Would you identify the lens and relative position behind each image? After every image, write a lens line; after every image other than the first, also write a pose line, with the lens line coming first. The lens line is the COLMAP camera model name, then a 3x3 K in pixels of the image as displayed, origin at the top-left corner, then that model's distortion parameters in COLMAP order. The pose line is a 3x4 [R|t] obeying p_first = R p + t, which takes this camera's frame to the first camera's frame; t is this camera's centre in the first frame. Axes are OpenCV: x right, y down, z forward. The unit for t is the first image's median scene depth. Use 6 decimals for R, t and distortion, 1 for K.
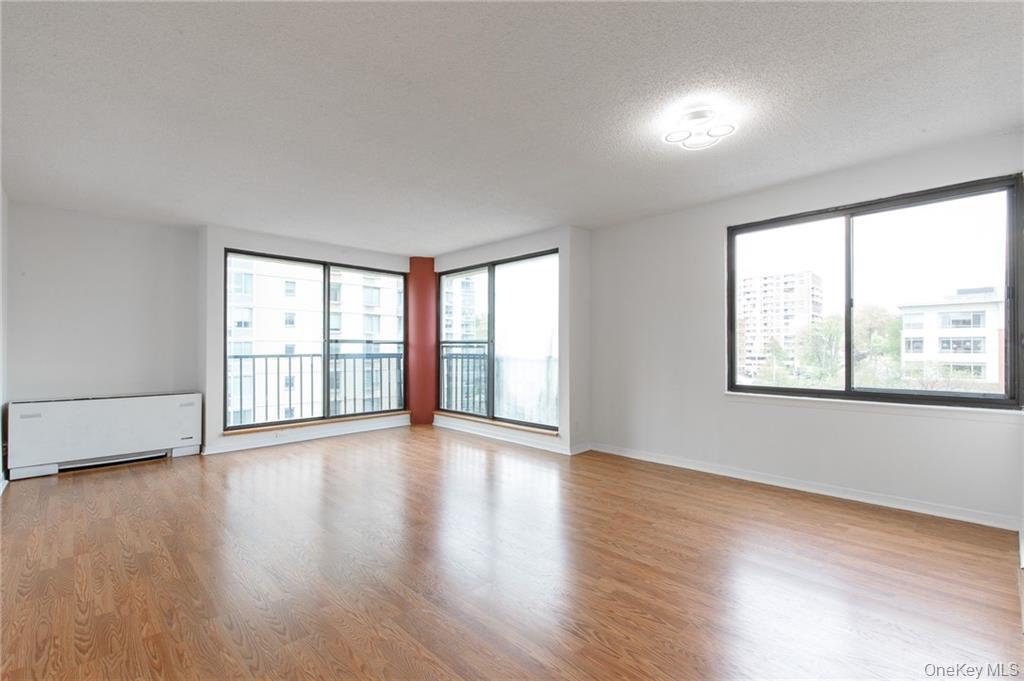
lens RADIAL K [[459.6, 0, 510.1], [0, 459.6, 345.7], [0, 0, 1]] dist [0.009999, -0.002021]
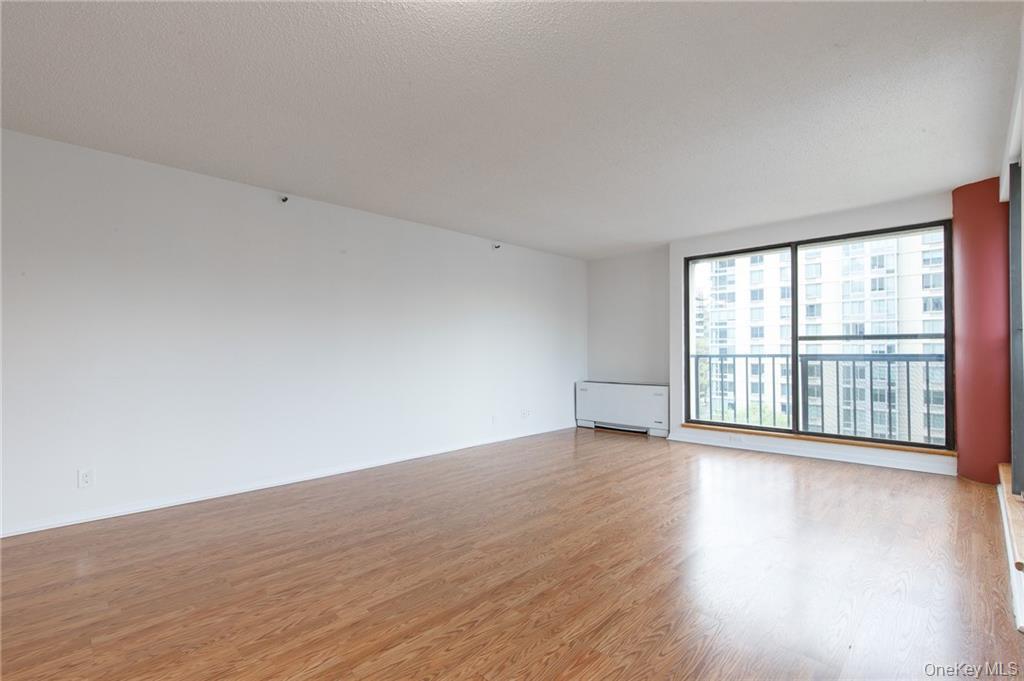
lens RADIAL K [[459.6, 0, 507.5], [0, 459.6, 343.9], [0, 0, 1]] dist [0.009999, -0.002021]
pose [[0.020477, -0.013494, -0.999699, 0.465711], [0.013360, 0.999823, -0.013222, 0.005065], [0.999701, -0.013085, 0.020654, 0.536826]]
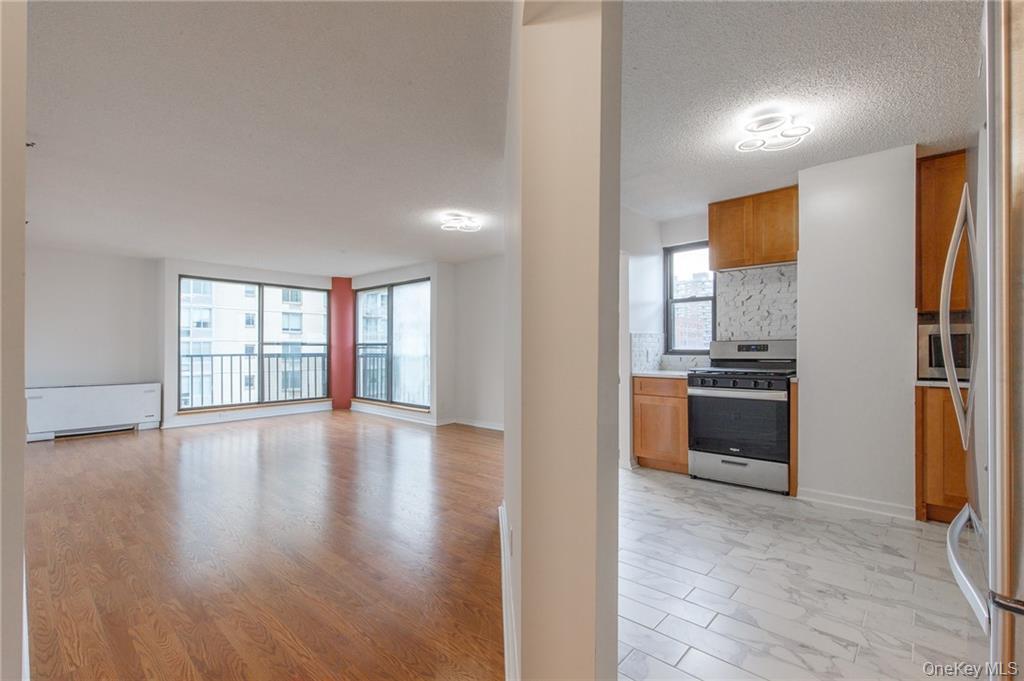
lens RADIAL K [[459.6, 0, 507.5], [0, 459.6, 346.3], [0, 0, 1]] dist [0.009999, -0.002021]
pose [[0.998424, 0.000885, 0.056118, 0.250278], [-0.001013, 0.999997, 0.002241, -0.007117], [-0.056116, -0.002295, 0.998422, -0.379117]]
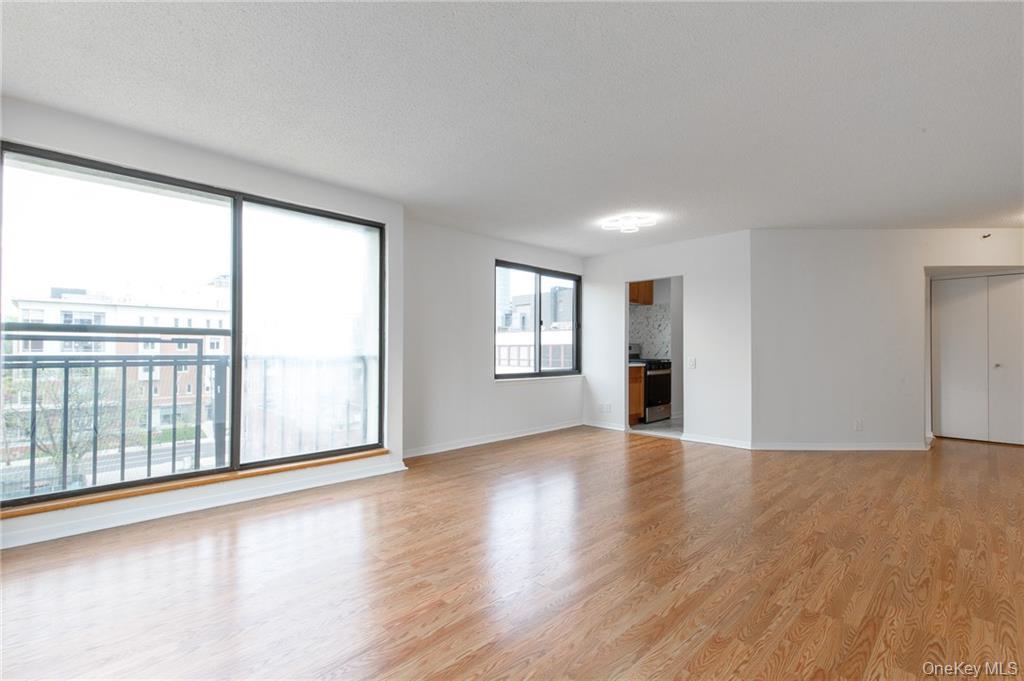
lens RADIAL K [[459.6, 0, 507.5], [0, 459.6, 351.6], [0, 0, 1]] dist [0.009999, -0.002021]
pose [[-0.011479, -0.004733, 0.999923, -0.694025], [-0.012870, 0.999907, 0.004585, 0.007751], [-0.999851, -0.012816, -0.011539, 0.763145]]
